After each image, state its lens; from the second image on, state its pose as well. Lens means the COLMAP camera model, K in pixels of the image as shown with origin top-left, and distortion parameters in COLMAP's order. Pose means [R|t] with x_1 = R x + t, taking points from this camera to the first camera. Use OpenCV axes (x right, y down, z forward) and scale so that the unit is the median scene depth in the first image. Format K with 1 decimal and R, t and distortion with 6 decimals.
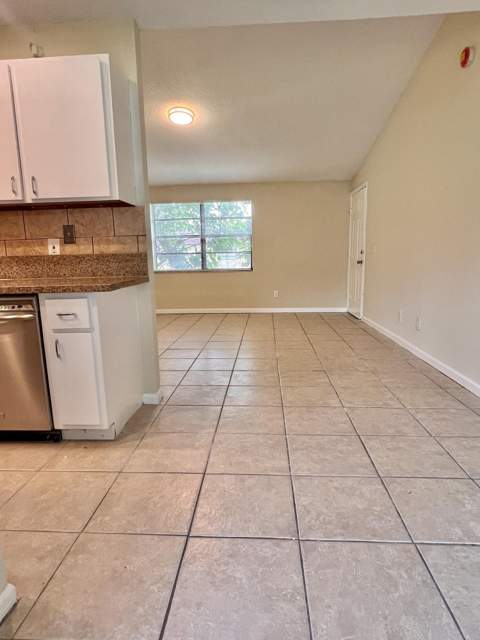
lens RADIAL K [[373.0, 0, 240.0], [0, 373.0, 320.0], [0, 0, 1]] dist [-0.003376, -0.001052]
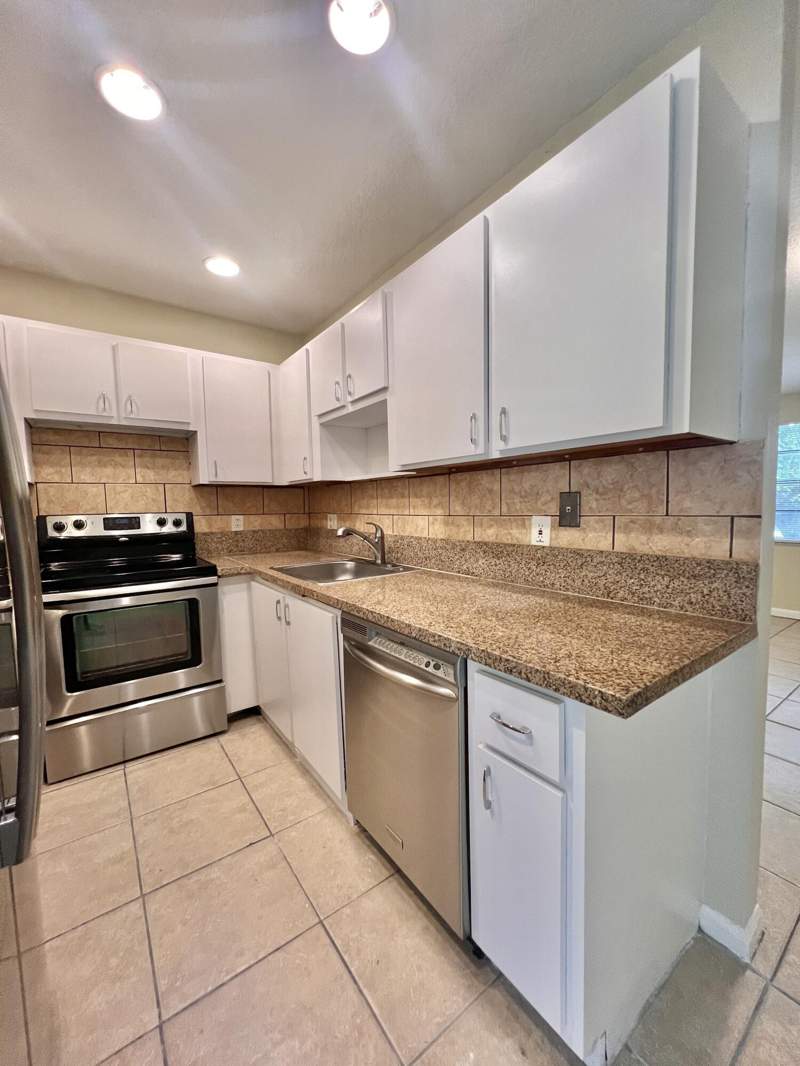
lens RADIAL K [[425.2, 0, 400.0], [0, 425.2, 533.0], [0, 0, 1]] dist [-0.000917, -0.000016]
pose [[0.628974, 0.064258, -0.774766, -0.149478], [-0.130256, 0.991201, -0.023536, -0.153928], [0.766437, 0.115722, 0.631809, 0.456731]]
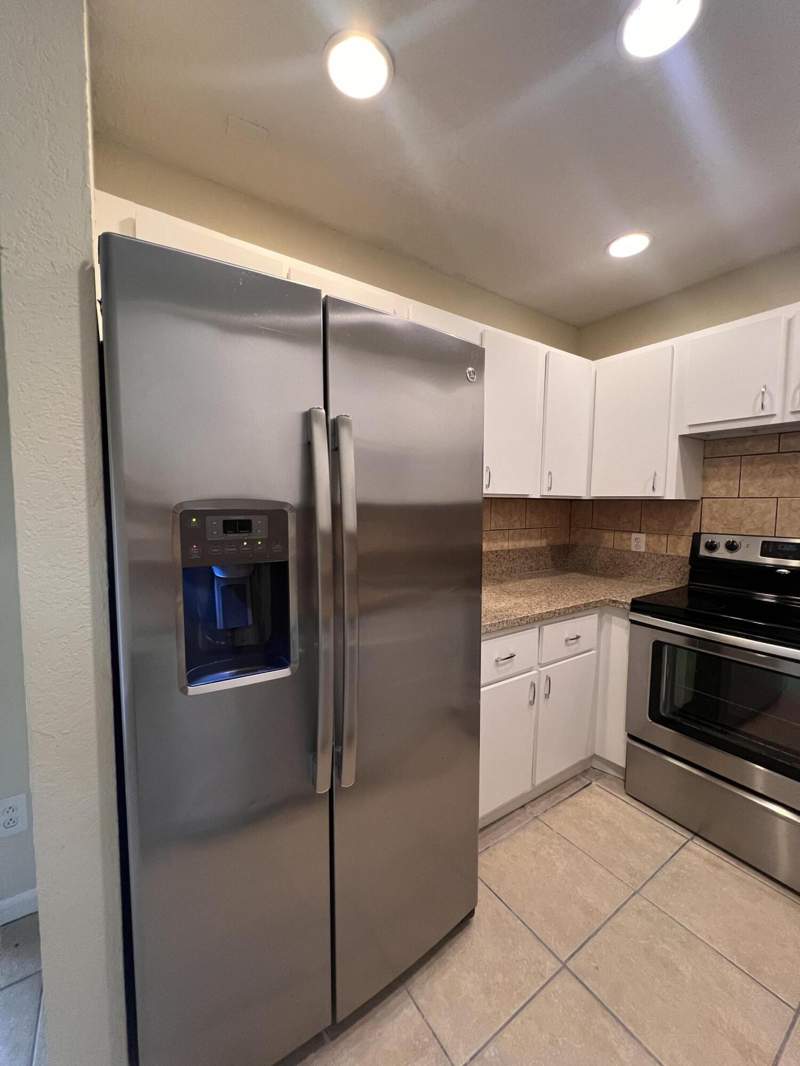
lens RADIAL K [[425.2, 0, 400.0], [0, 425.2, 533.0], [0, 0, 1]] dist [-0.000917, -0.000016]
pose [[-0.798504, 0.059587, -0.599033, -0.315386], [-0.095133, 0.970094, 0.223308, -0.244230], [0.594425, 0.235300, -0.768956, 0.735072]]
